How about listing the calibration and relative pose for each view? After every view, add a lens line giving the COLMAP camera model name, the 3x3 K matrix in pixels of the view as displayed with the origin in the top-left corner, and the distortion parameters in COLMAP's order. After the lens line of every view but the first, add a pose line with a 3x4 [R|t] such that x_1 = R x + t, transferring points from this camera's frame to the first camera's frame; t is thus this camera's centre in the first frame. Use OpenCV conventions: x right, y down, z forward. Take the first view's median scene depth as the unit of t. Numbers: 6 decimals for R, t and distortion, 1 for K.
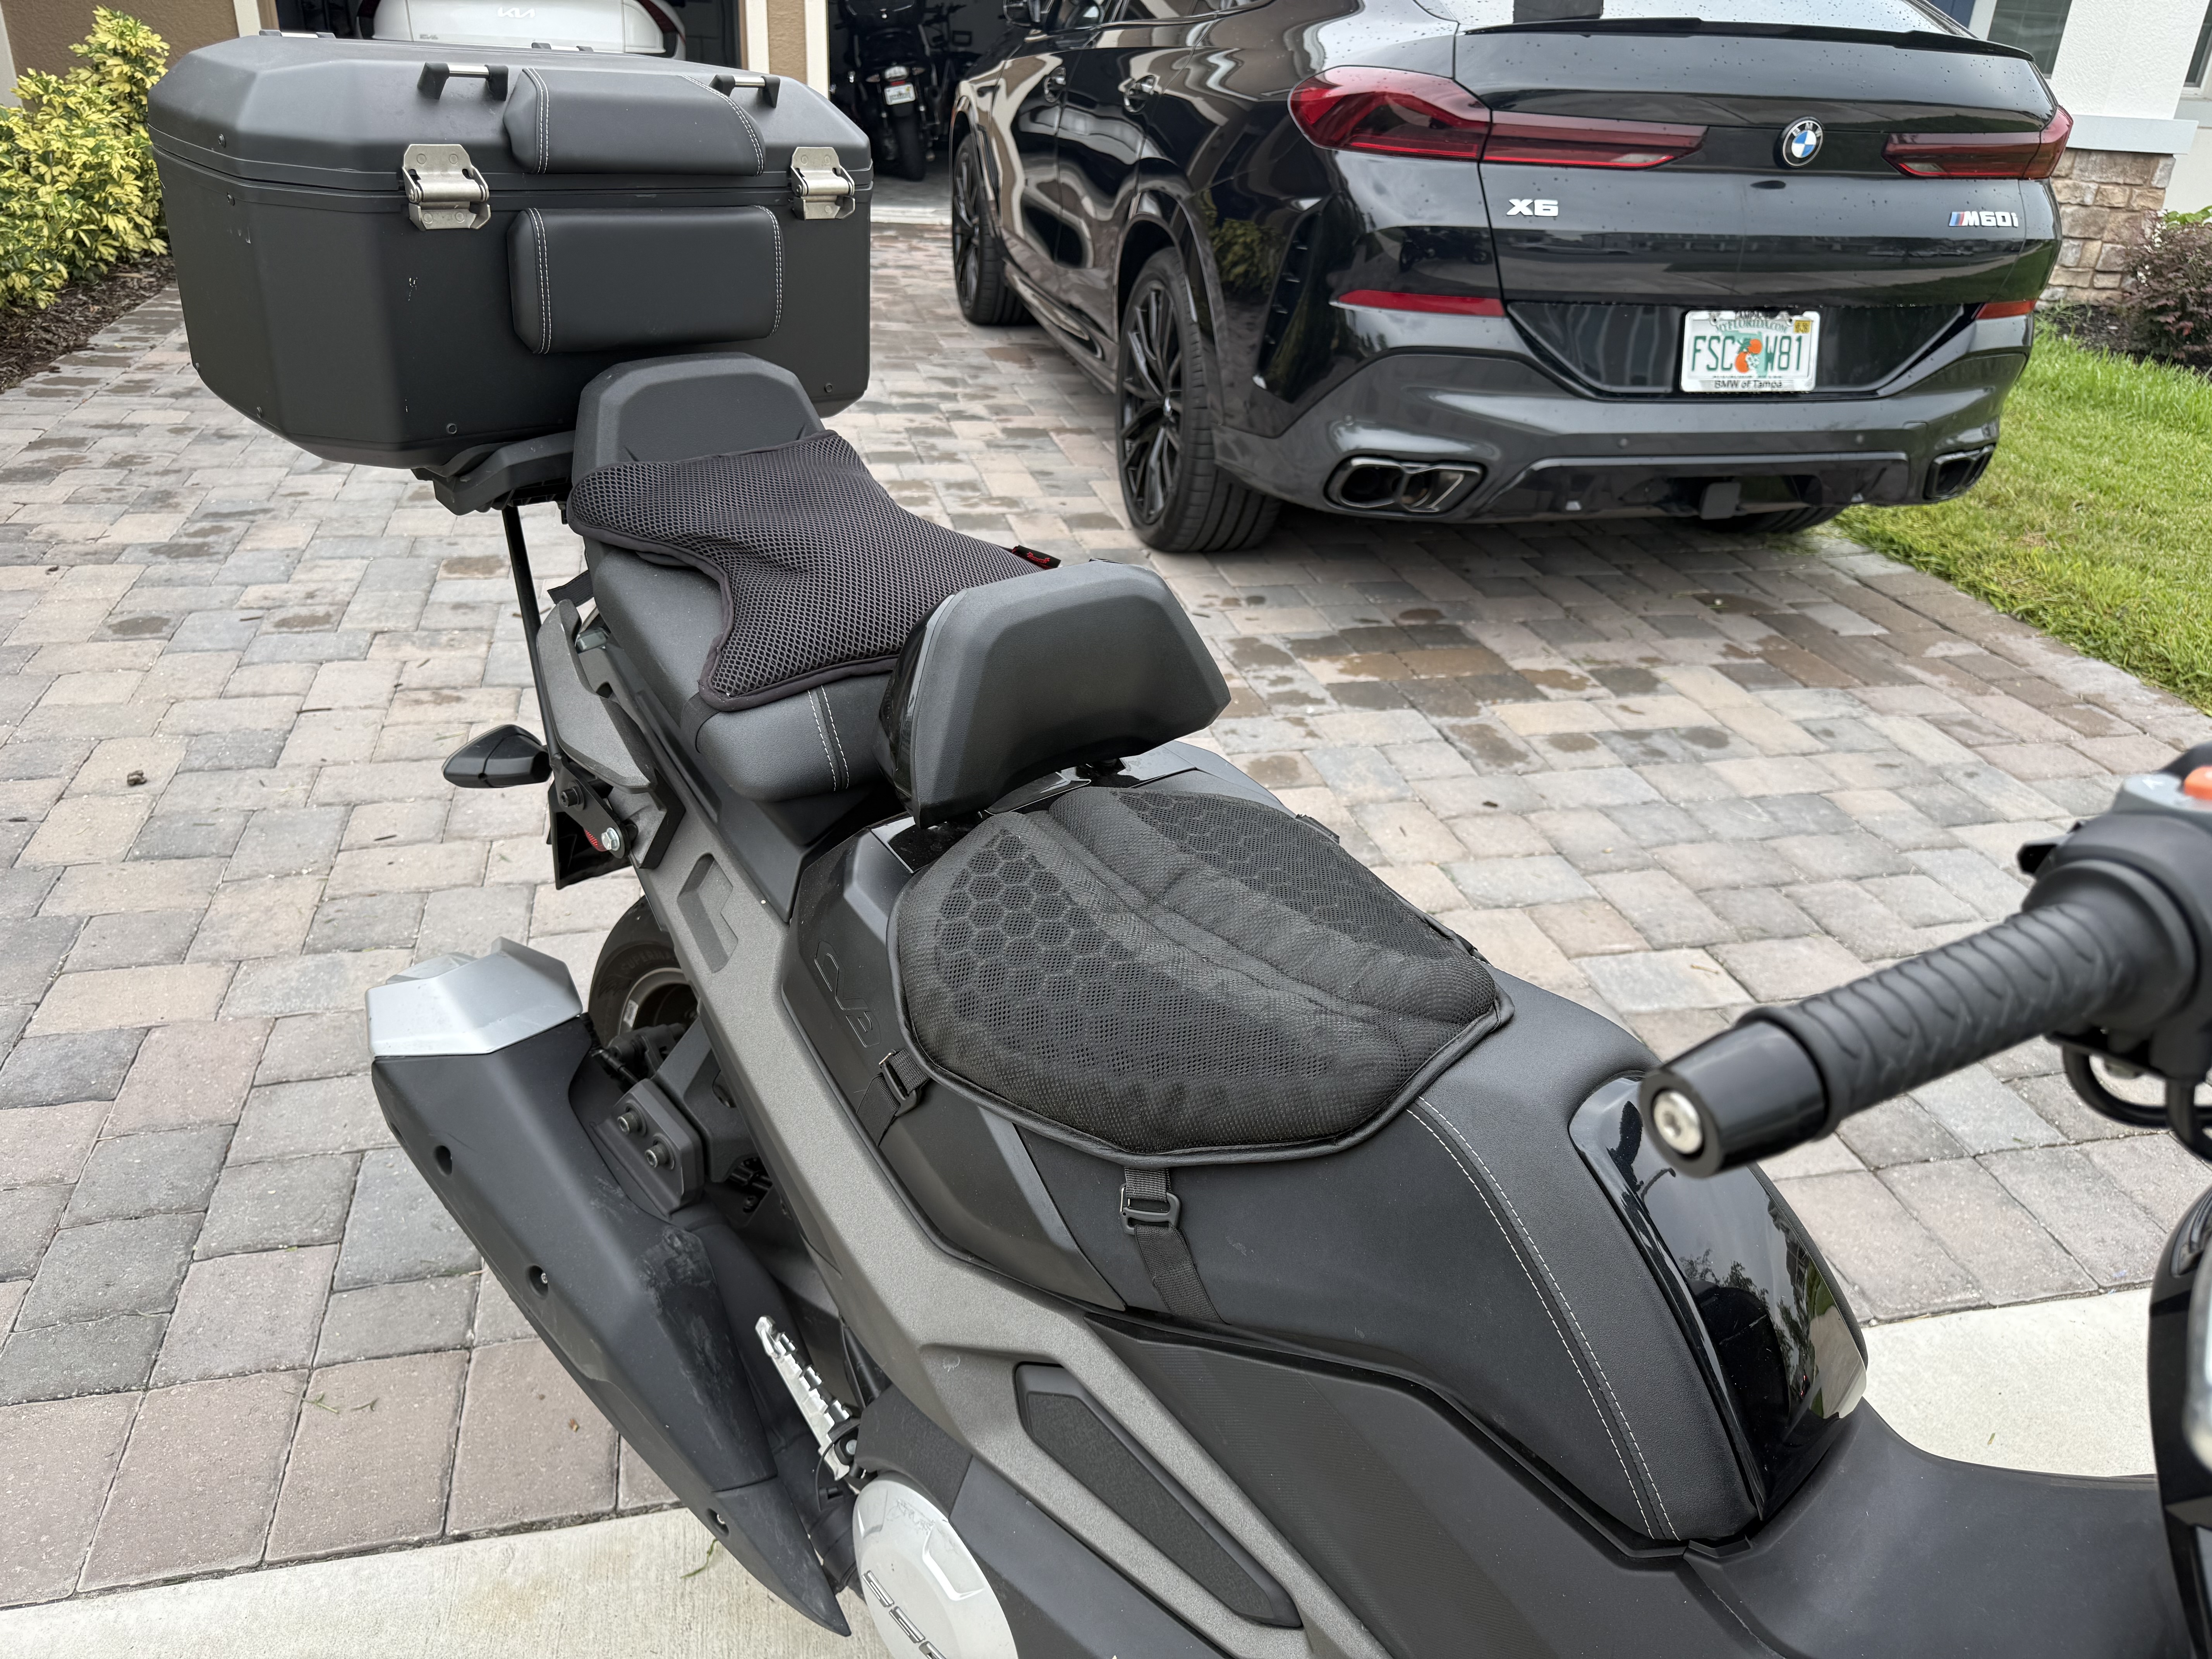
lens RADIAL K [[1561.7, 0, 1111.6], [0, 1561.7, 819.4], [0, 0, 1]] dist [0.019739, -0.022630]
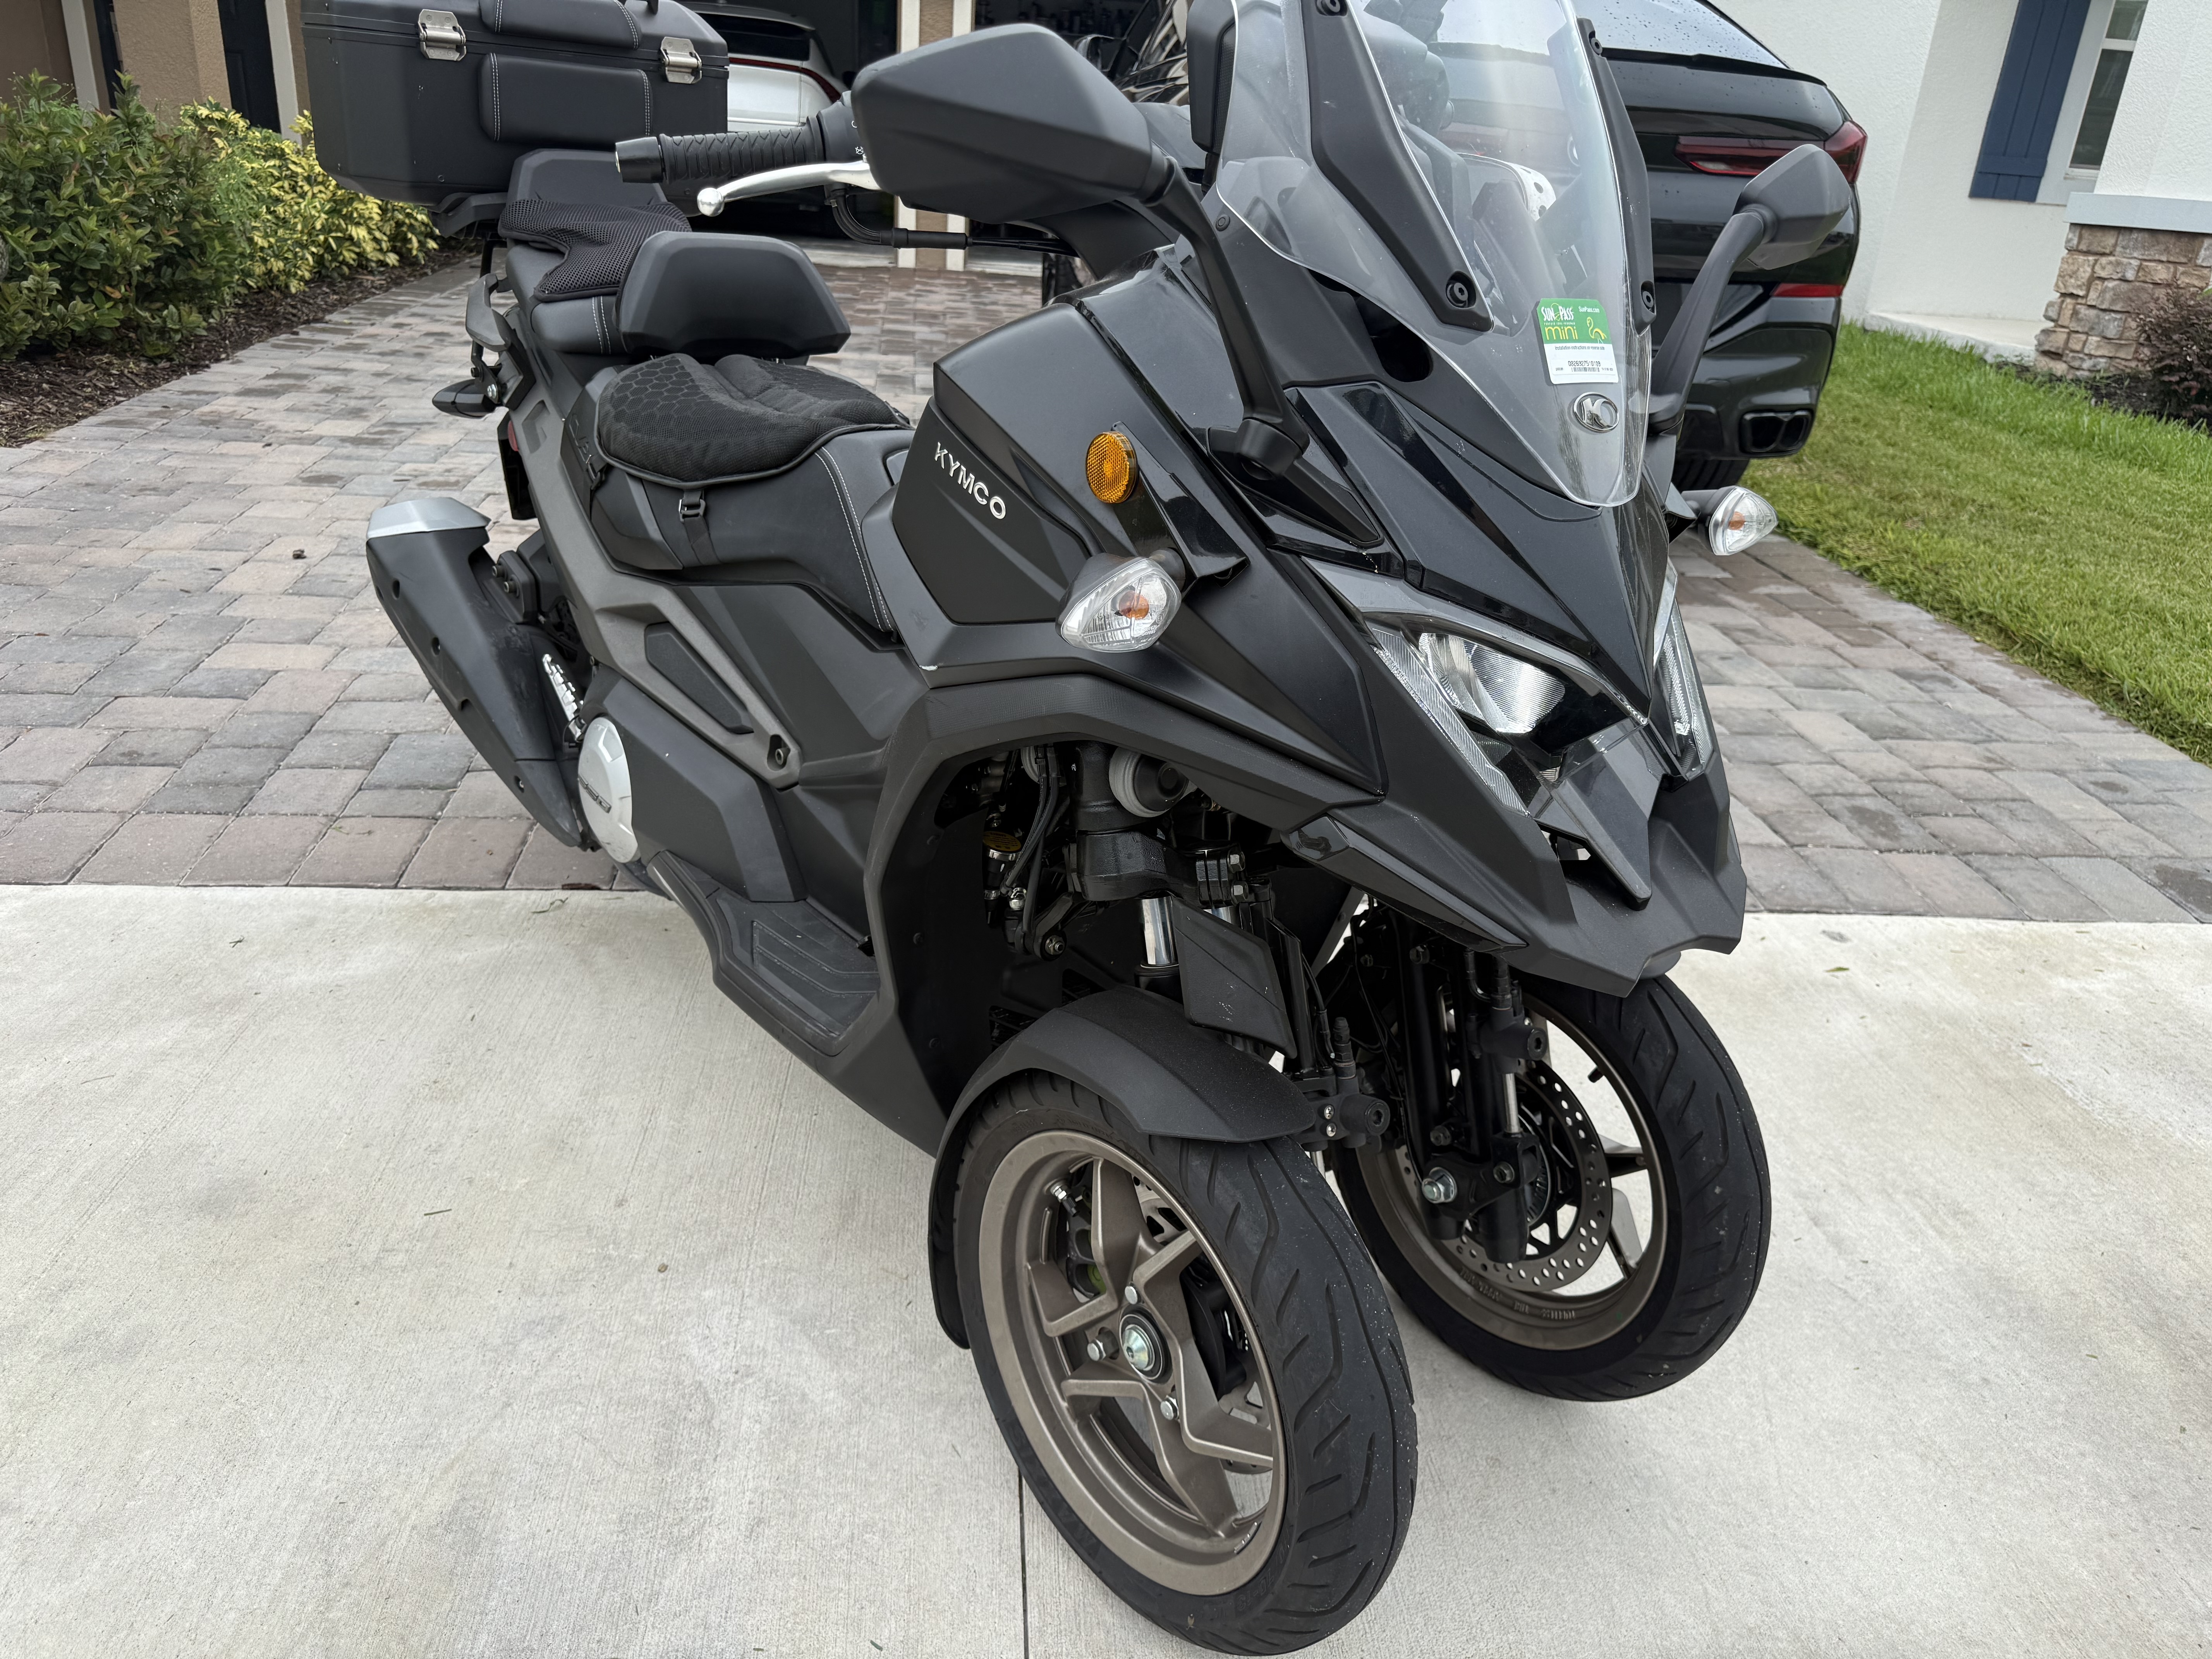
lens RADIAL K [[1561.7, 0, 1101.6], [0, 1561.7, 838.3], [0, 0, 1]] dist [0.019739, -0.022630]
pose [[0.990866, 0.068611, -0.116089, 0.230875], [-0.074529, 0.996090, -0.047426, 0.209998], [0.112381, 0.055644, 0.992106, -0.250900]]
